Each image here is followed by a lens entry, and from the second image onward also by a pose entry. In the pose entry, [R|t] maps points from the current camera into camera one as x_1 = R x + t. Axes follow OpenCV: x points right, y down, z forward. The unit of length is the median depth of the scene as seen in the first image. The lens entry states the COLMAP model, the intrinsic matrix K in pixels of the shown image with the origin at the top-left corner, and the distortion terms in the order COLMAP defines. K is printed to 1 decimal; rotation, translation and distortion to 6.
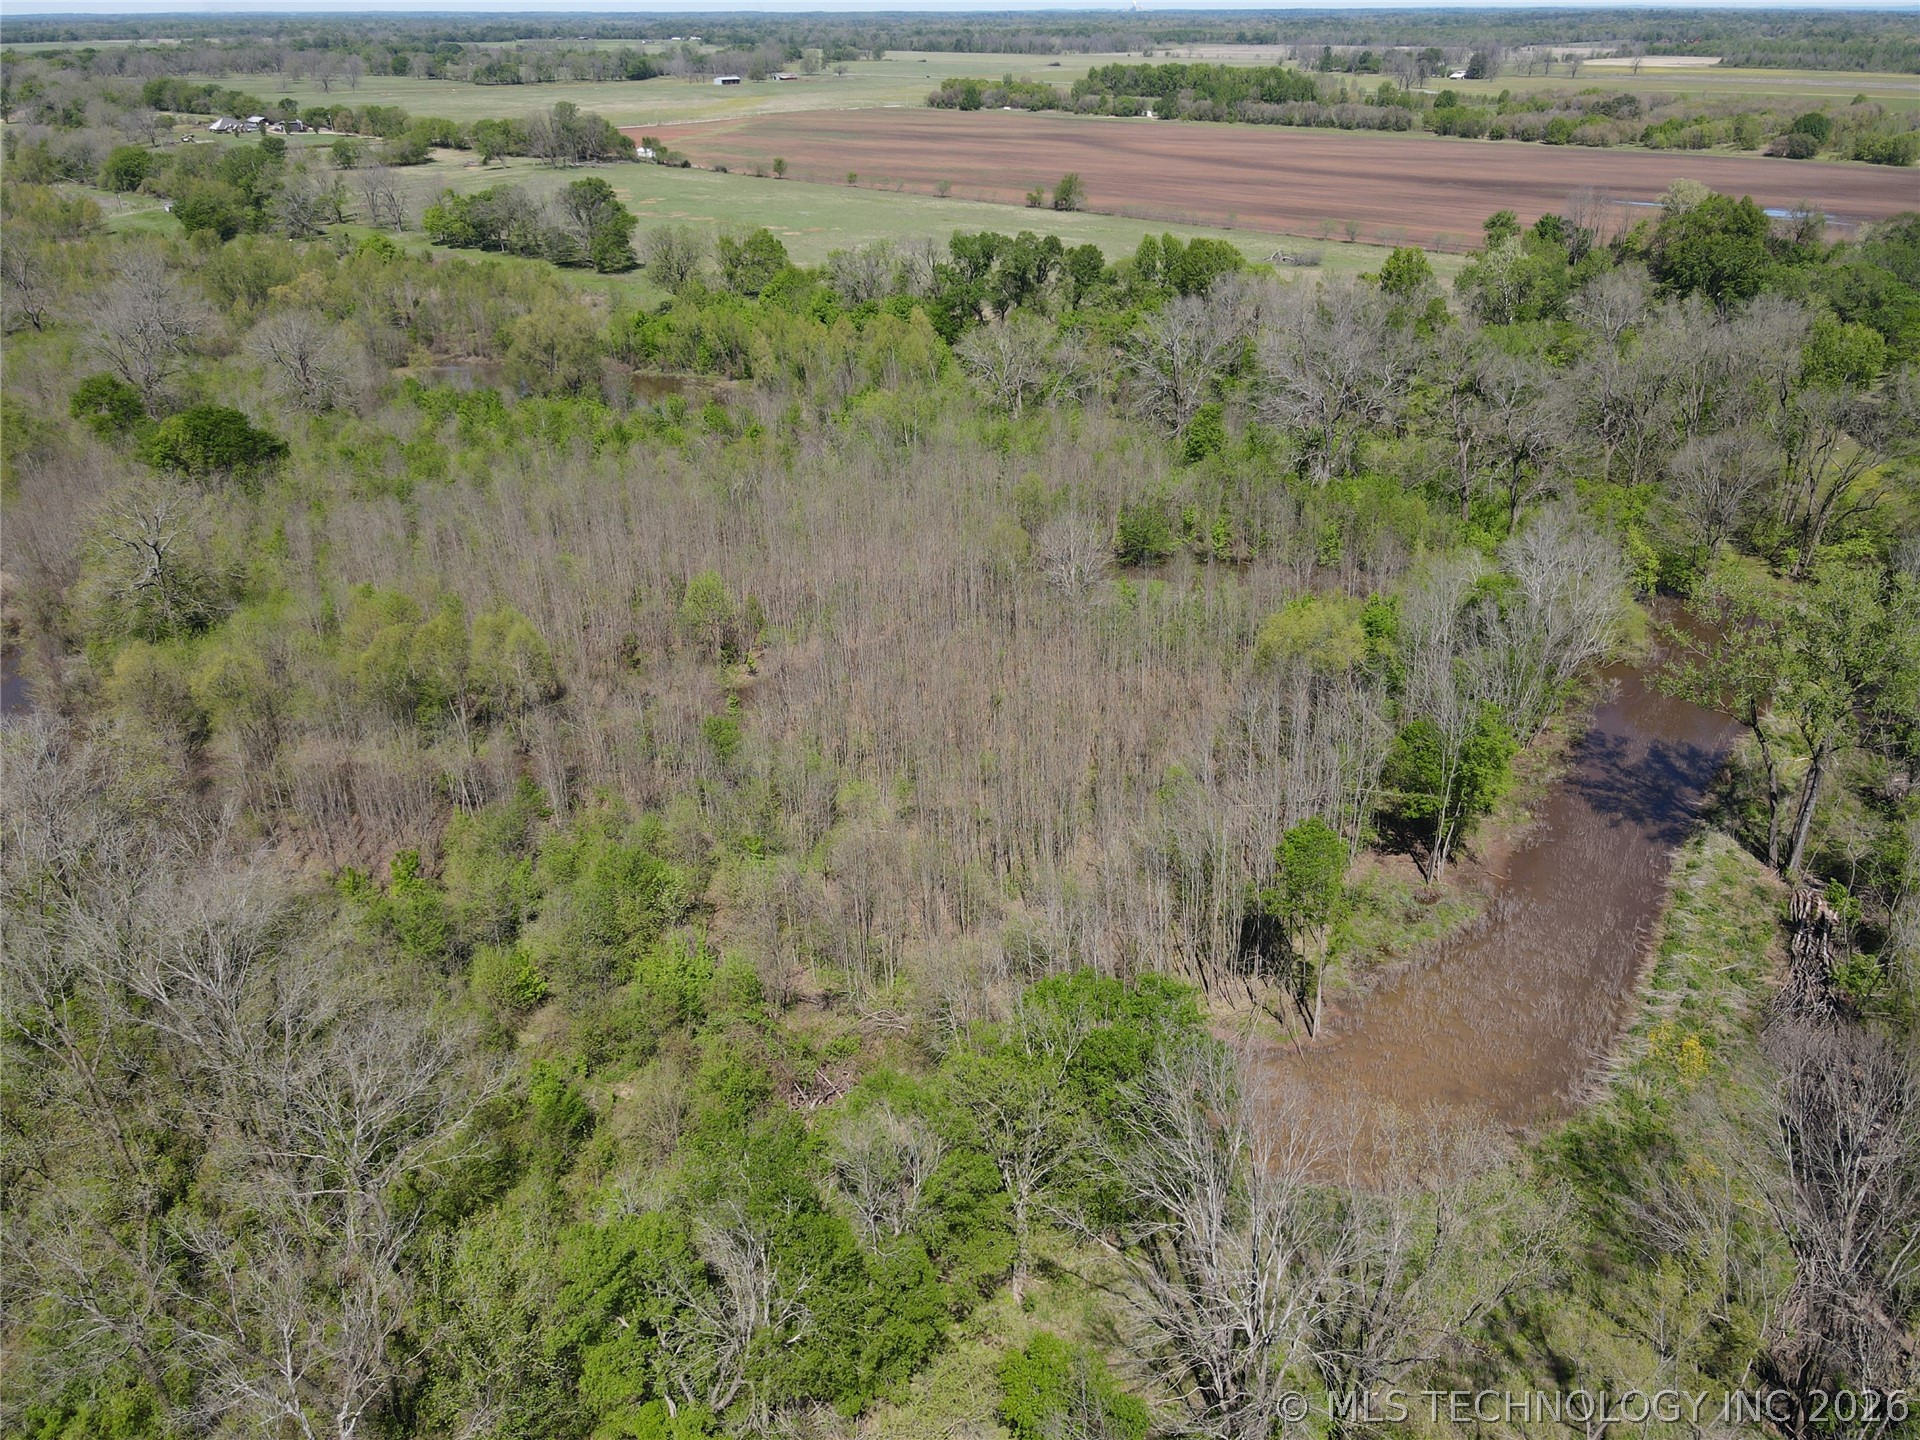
lens RADIAL K [[1385.8, 0, 947.3], [0, 1385.8, 720.6], [0, 0, 1]] dist [0.002873, 0.008106]
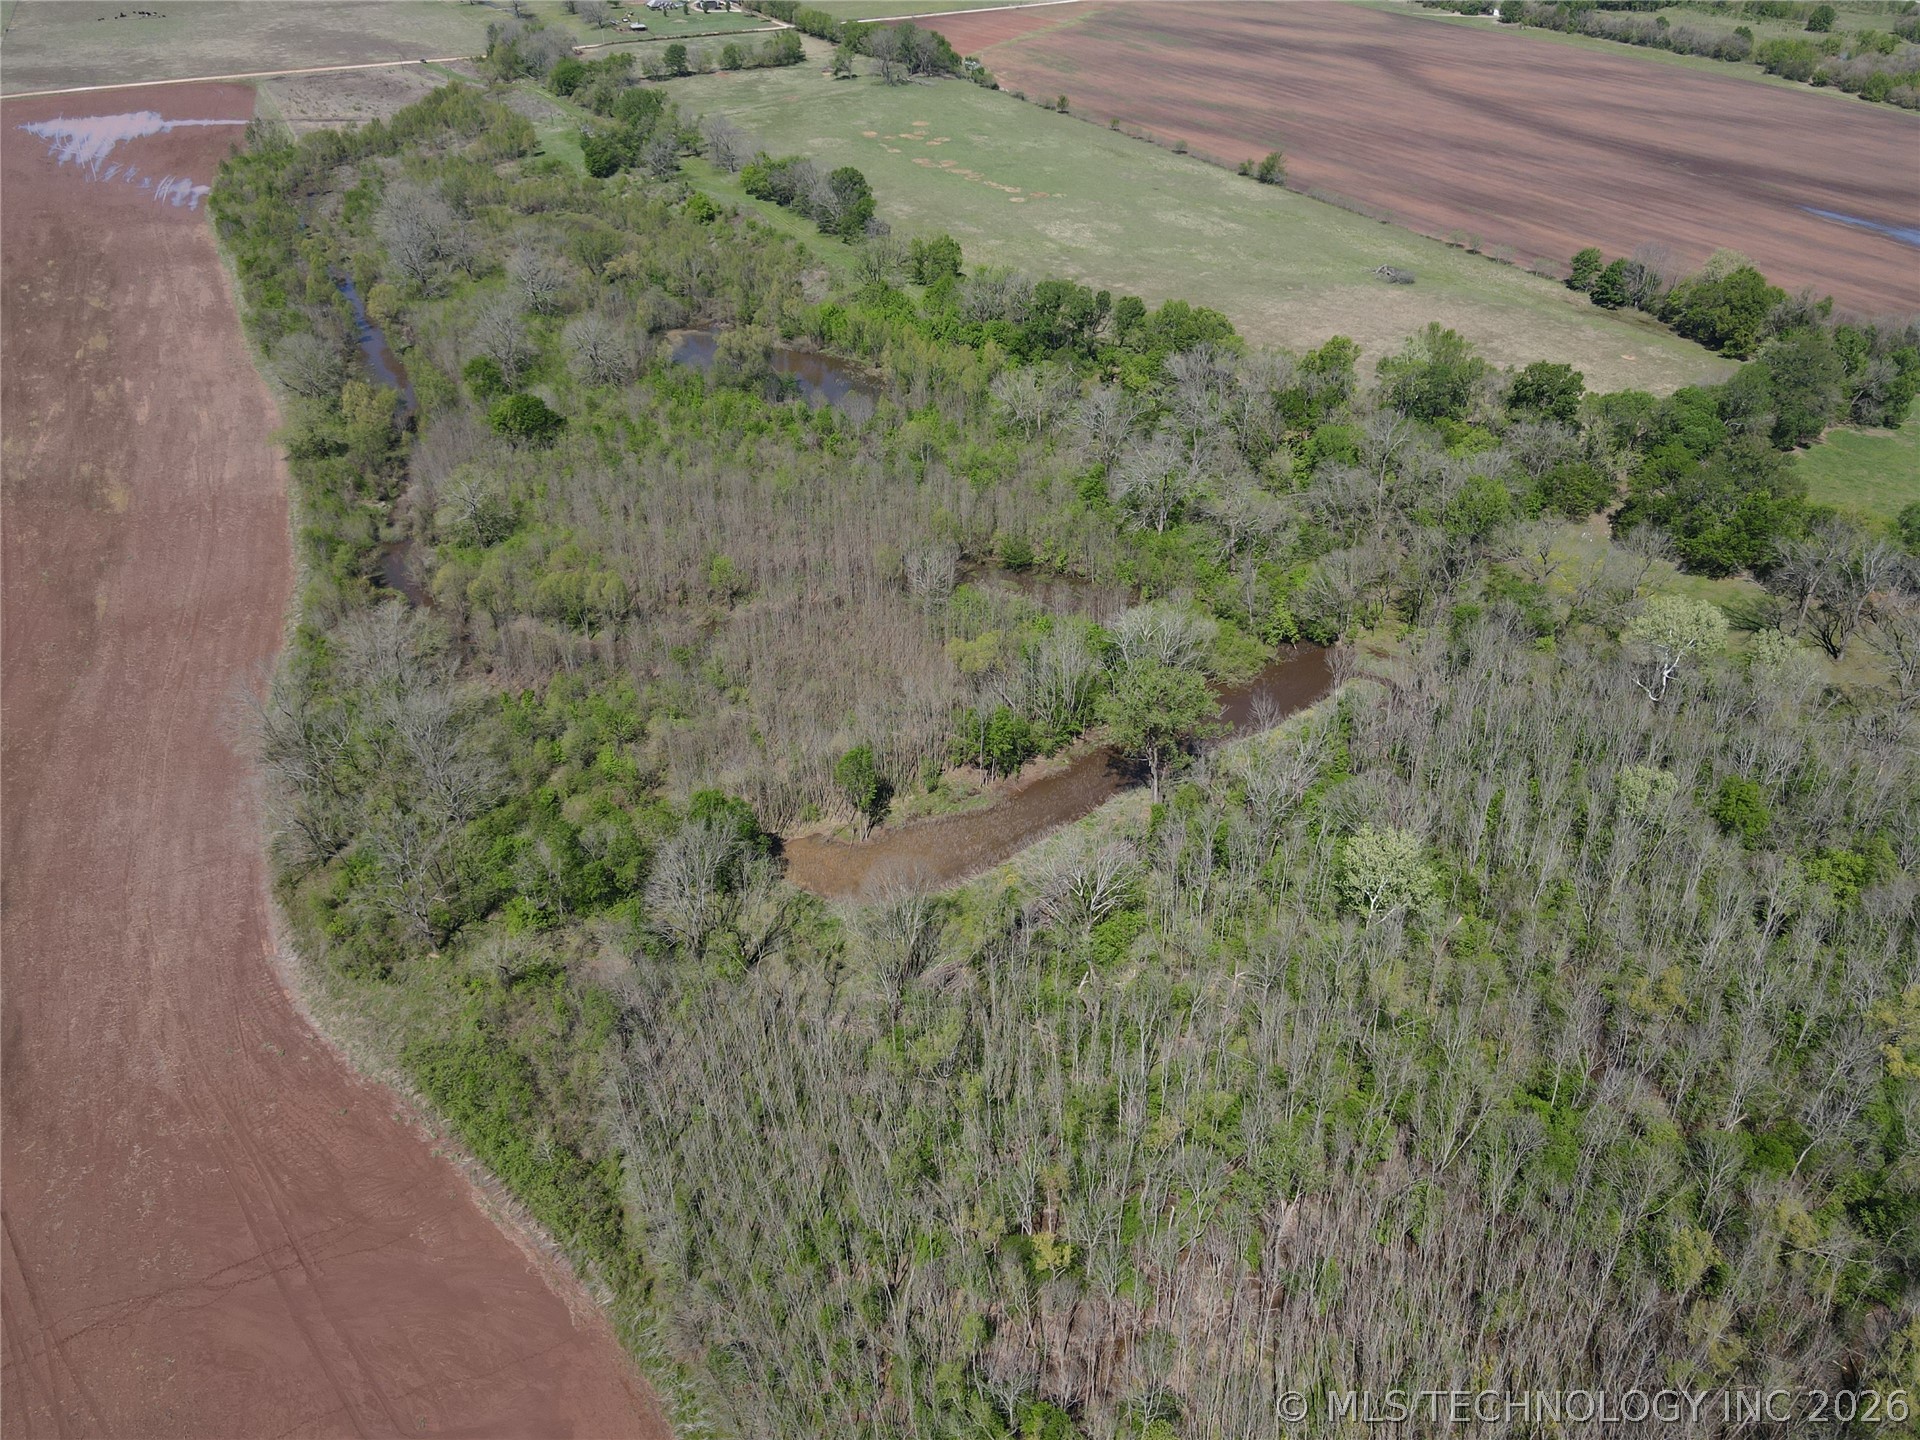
lens RADIAL K [[1385.8, 0, 947.3], [0, 1385.8, 720.6], [0, 0, 1]] dist [0.002873, 0.008106]
pose [[0.952769, 0.174887, -0.248284, 0.152782], [-0.138787, 0.977919, 0.156246, -0.055607], [0.270127, -0.114408, 0.956003, -0.182357]]
